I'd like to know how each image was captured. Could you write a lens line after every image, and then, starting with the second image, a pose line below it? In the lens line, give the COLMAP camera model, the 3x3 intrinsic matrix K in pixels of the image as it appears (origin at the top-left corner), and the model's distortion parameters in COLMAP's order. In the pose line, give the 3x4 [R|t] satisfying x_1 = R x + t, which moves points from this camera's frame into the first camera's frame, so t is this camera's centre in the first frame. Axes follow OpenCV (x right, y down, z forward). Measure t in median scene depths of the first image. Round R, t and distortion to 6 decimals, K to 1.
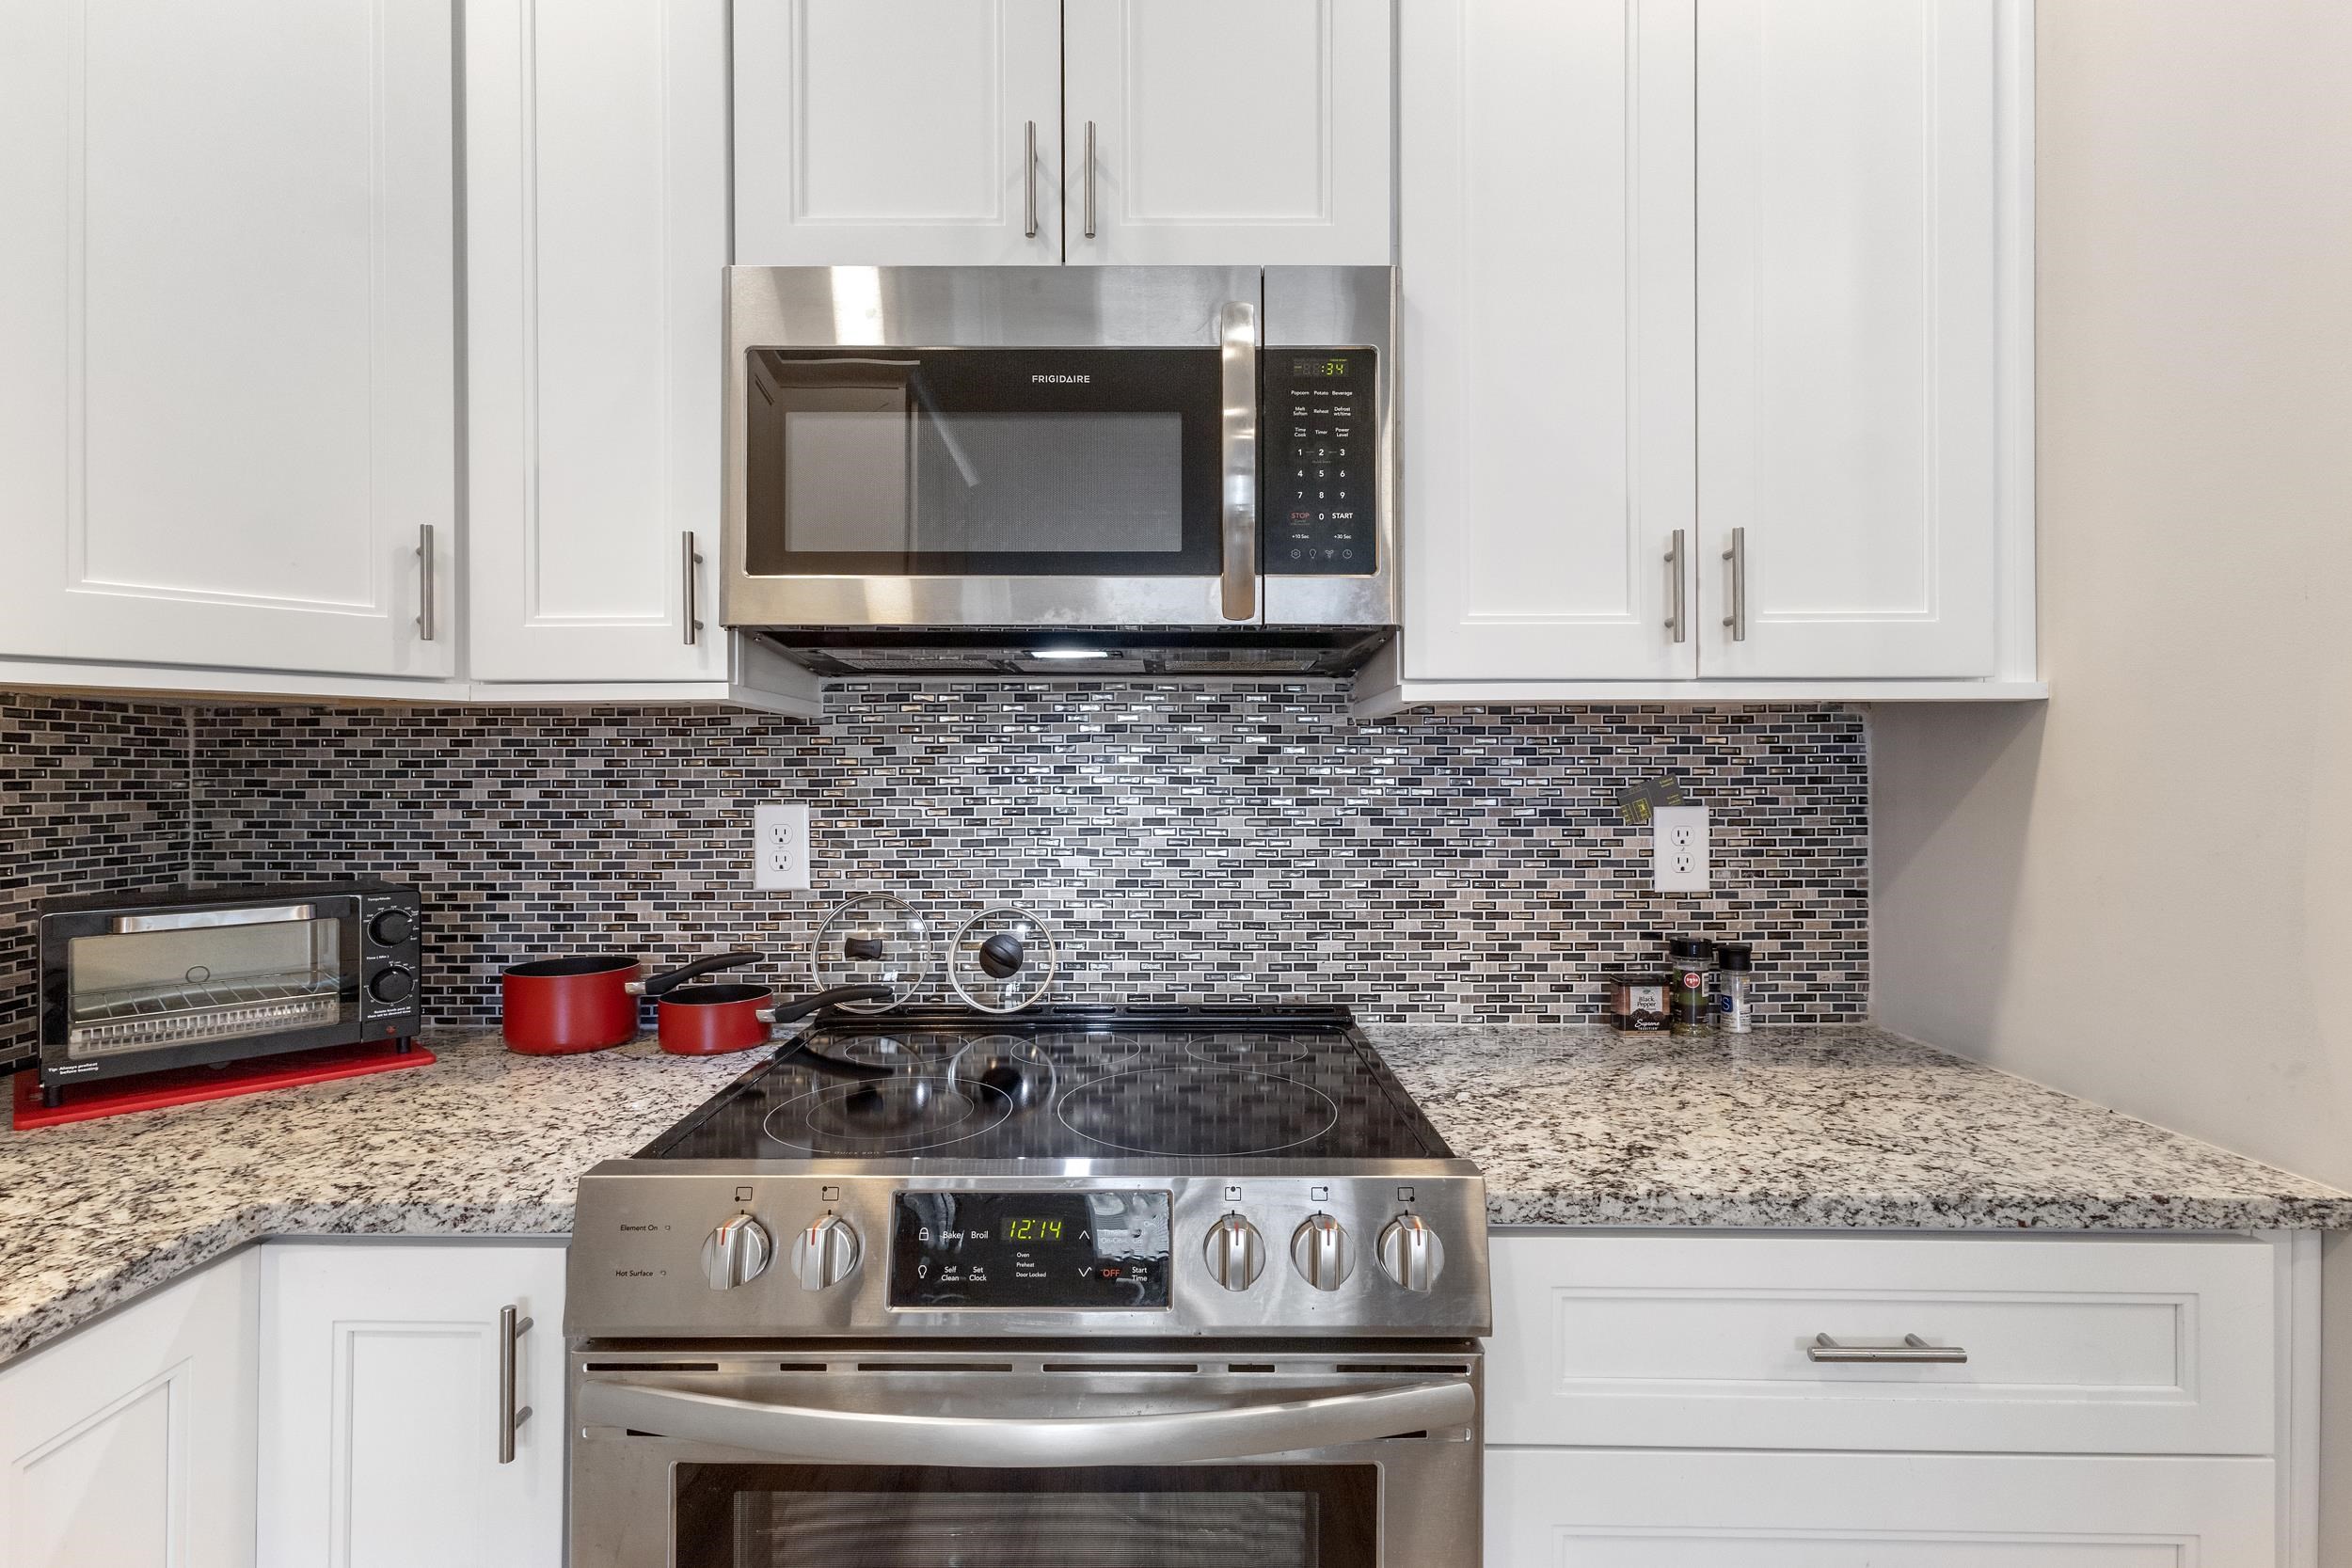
lens RADIAL K [[1085.0, 0, 1160.0], [0, 1085.0, 777.3], [0, 0, 1]] dist [0.003353, 0.000722]
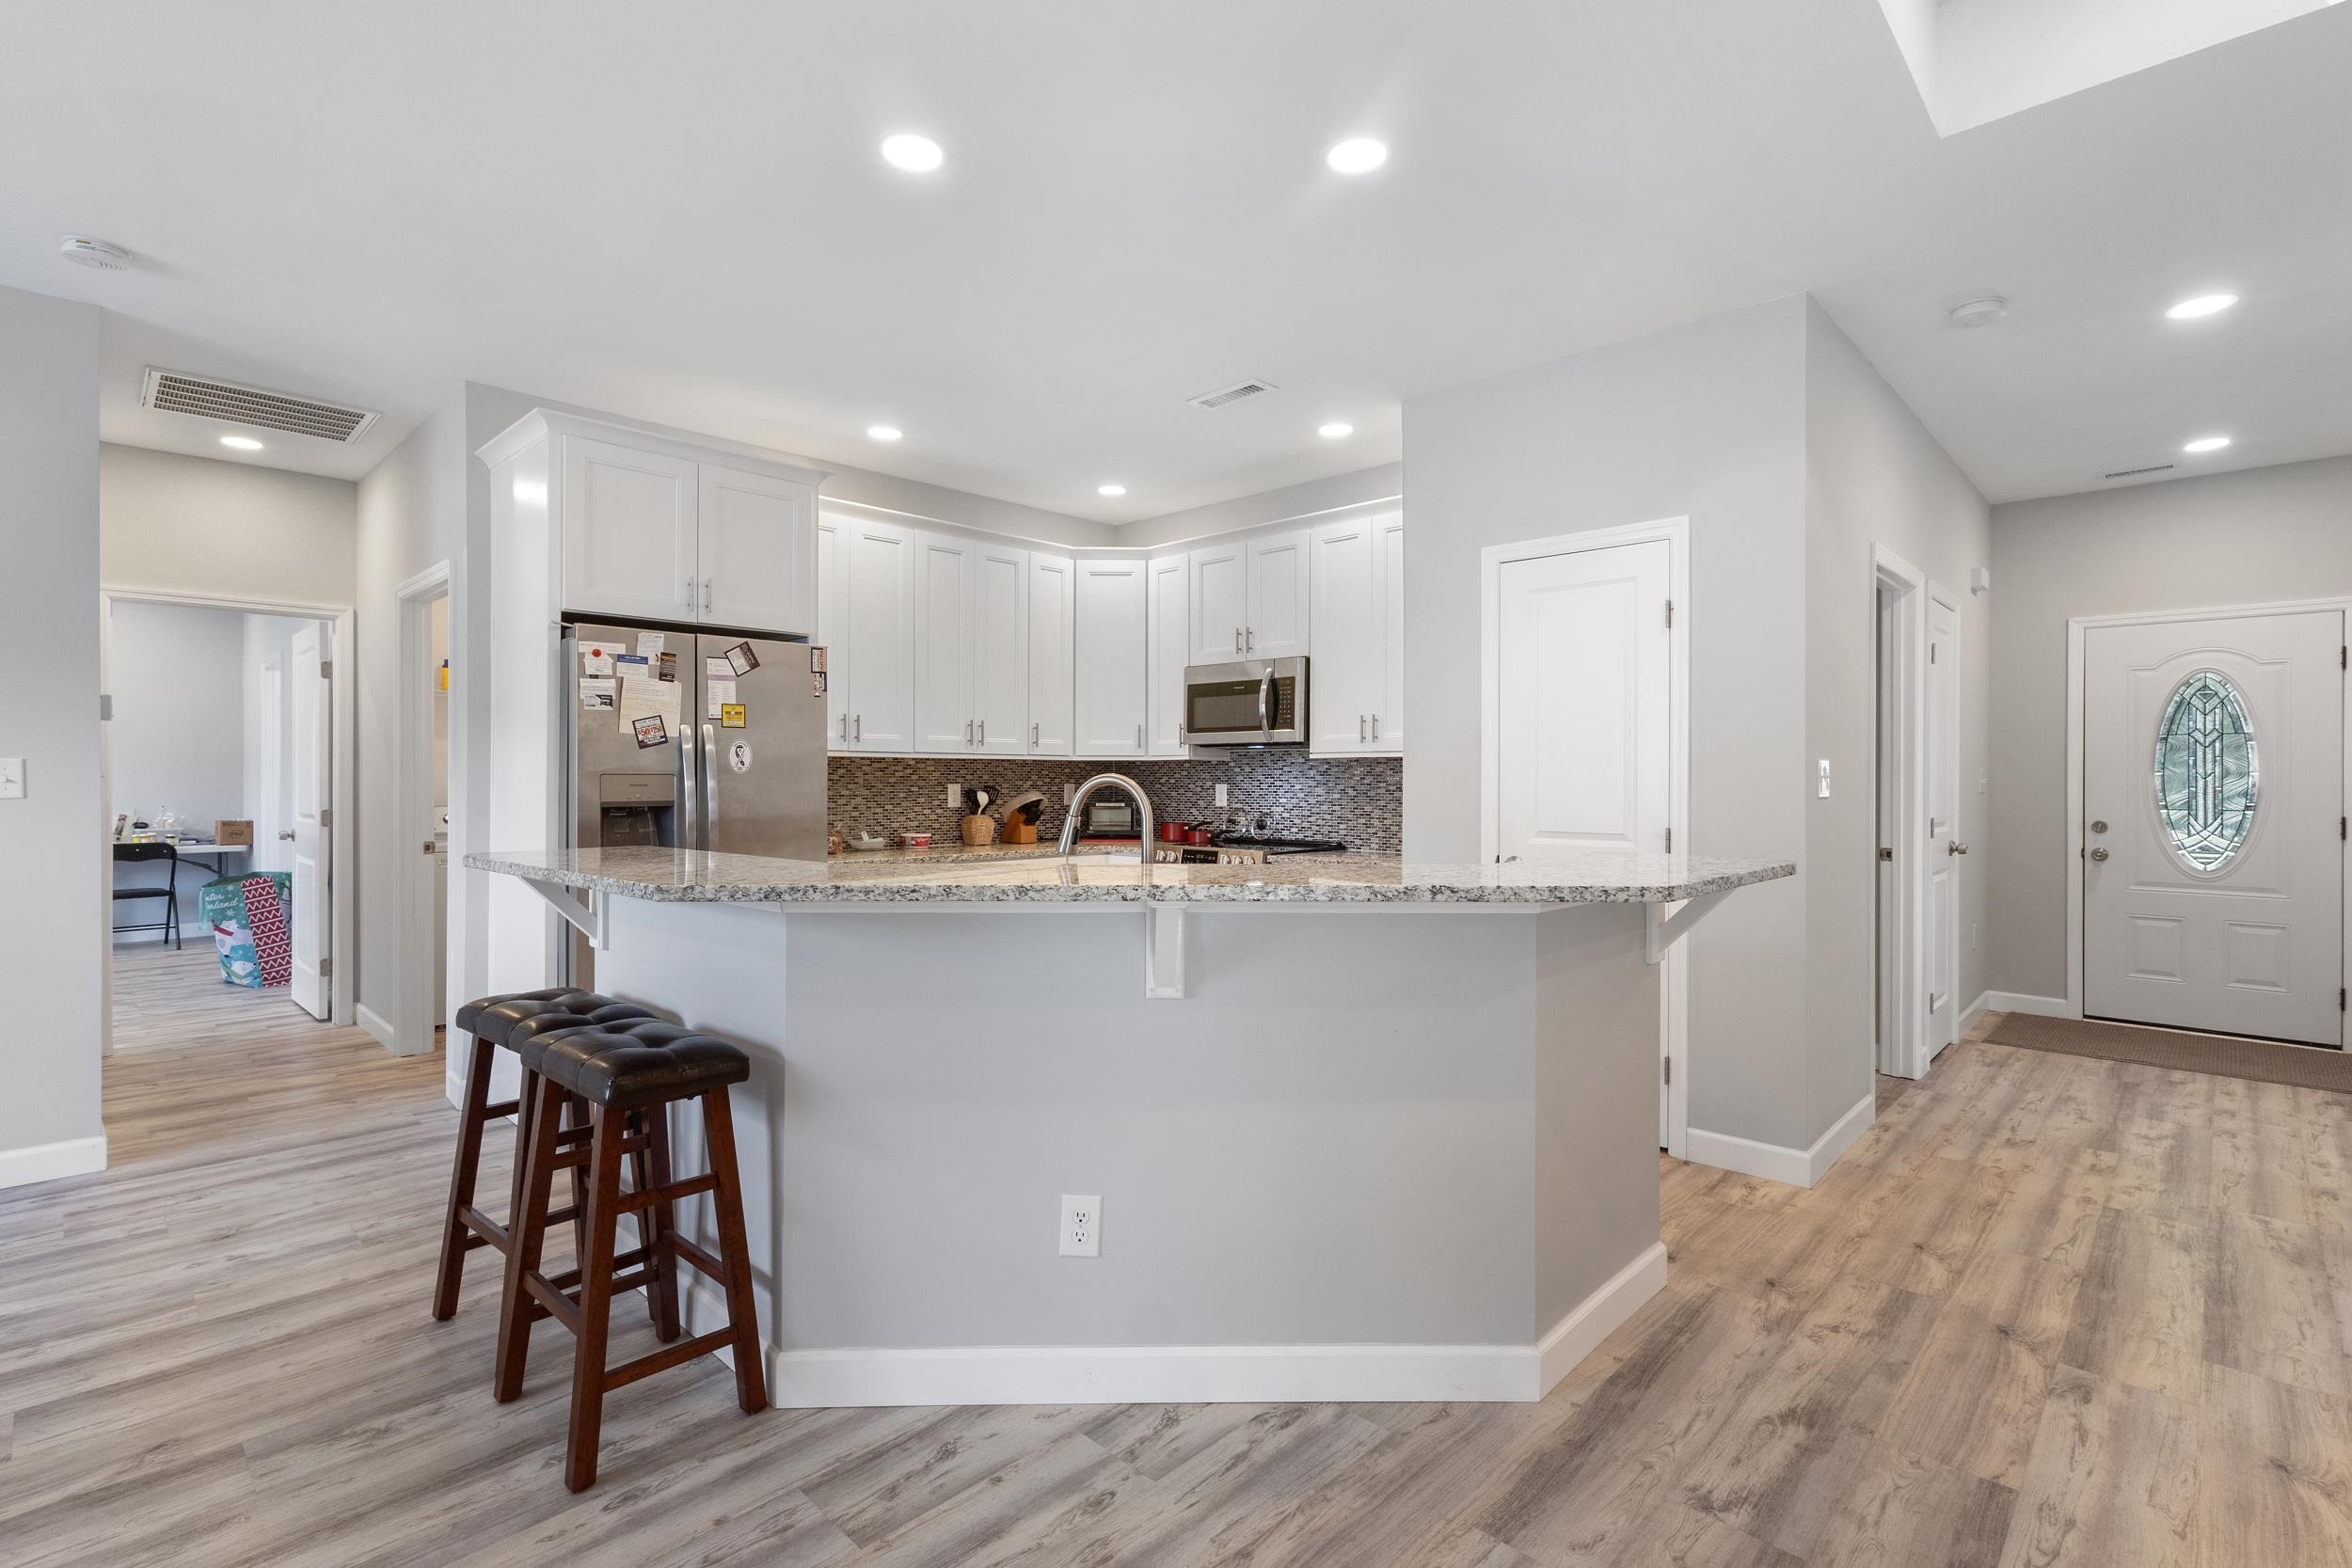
lens RADIAL K [[1085.0, 0, 1168.0], [0, 1085.0, 768.8], [0, 0, 1]] dist [0.003353, 0.000722]
pose [[0.724945, -0.003235, -0.688799, 2.412680], [-0.003034, 0.999964, -0.007891, 0.003361], [0.688800, 0.007810, 0.724909, -2.122572]]
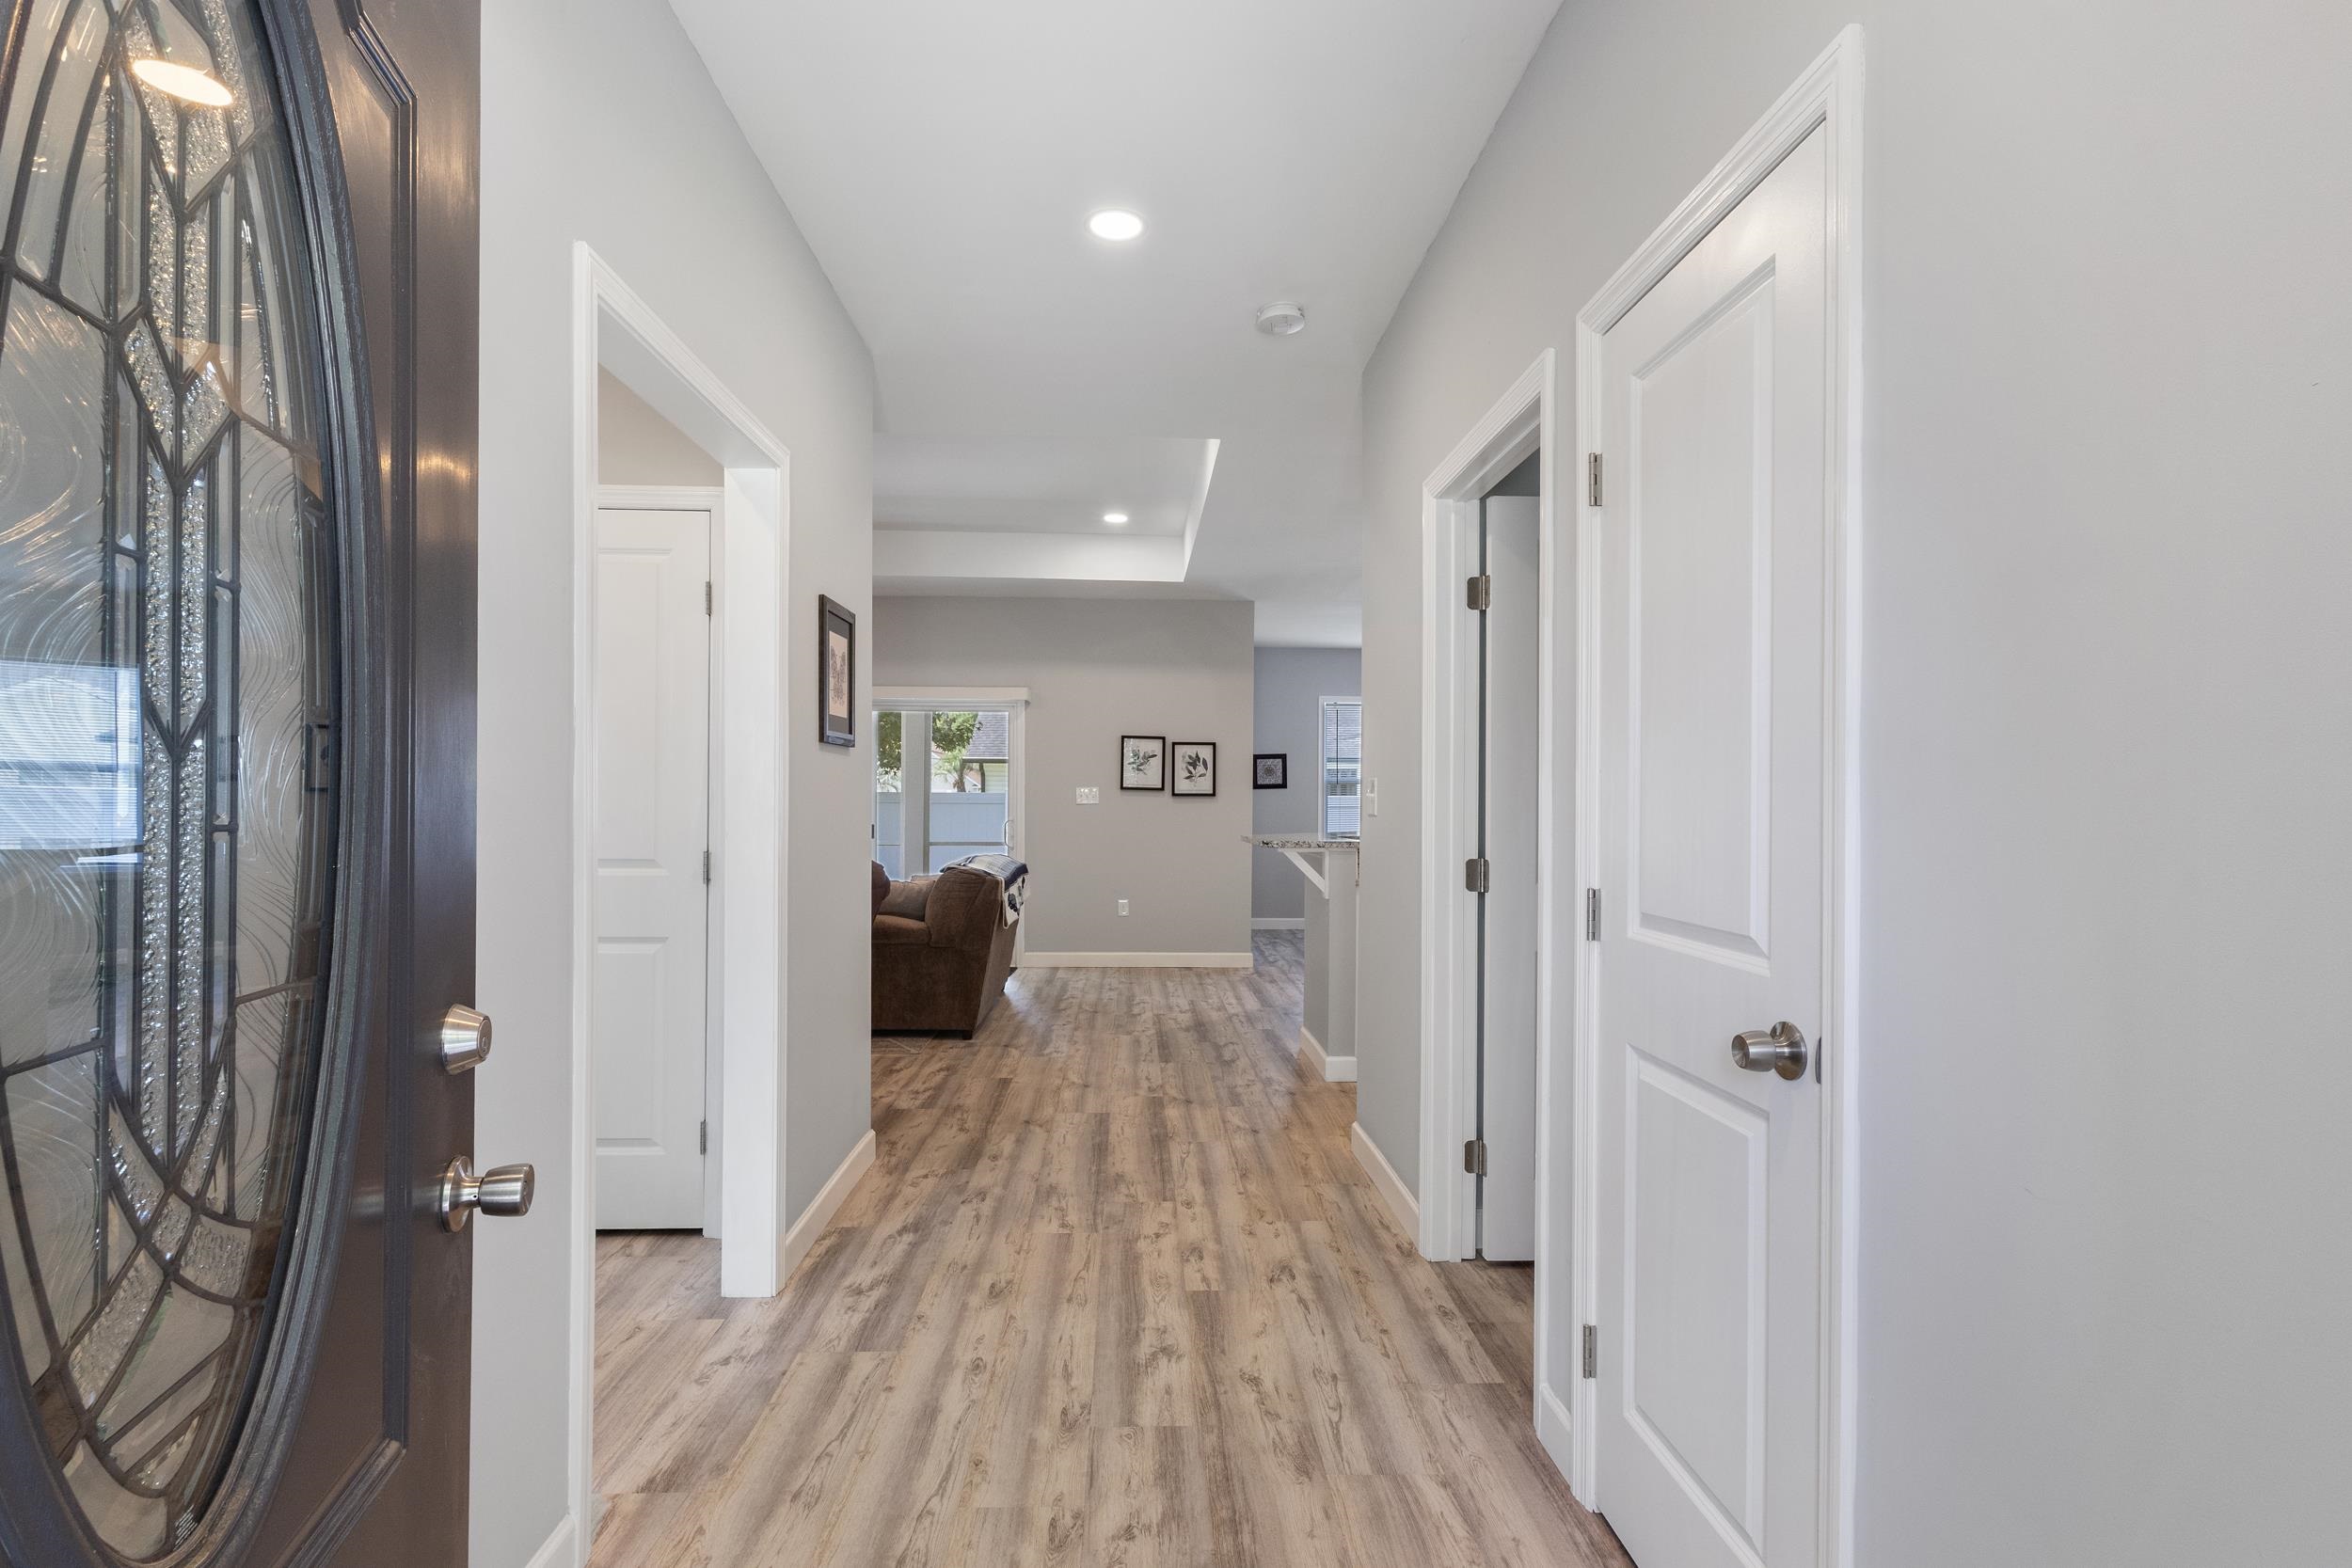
lens RADIAL K [[1085.0, 0, 1178.9], [0, 1085.0, 794.6], [0, 0, 1]] dist [0.003353, 0.000722]
pose [[-0.998262, -0.004903, -0.058720, 2.396752], [-0.004618, 0.999977, -0.004977, 0.009418], [0.058743, -0.004697, -0.998262, 3.367386]]
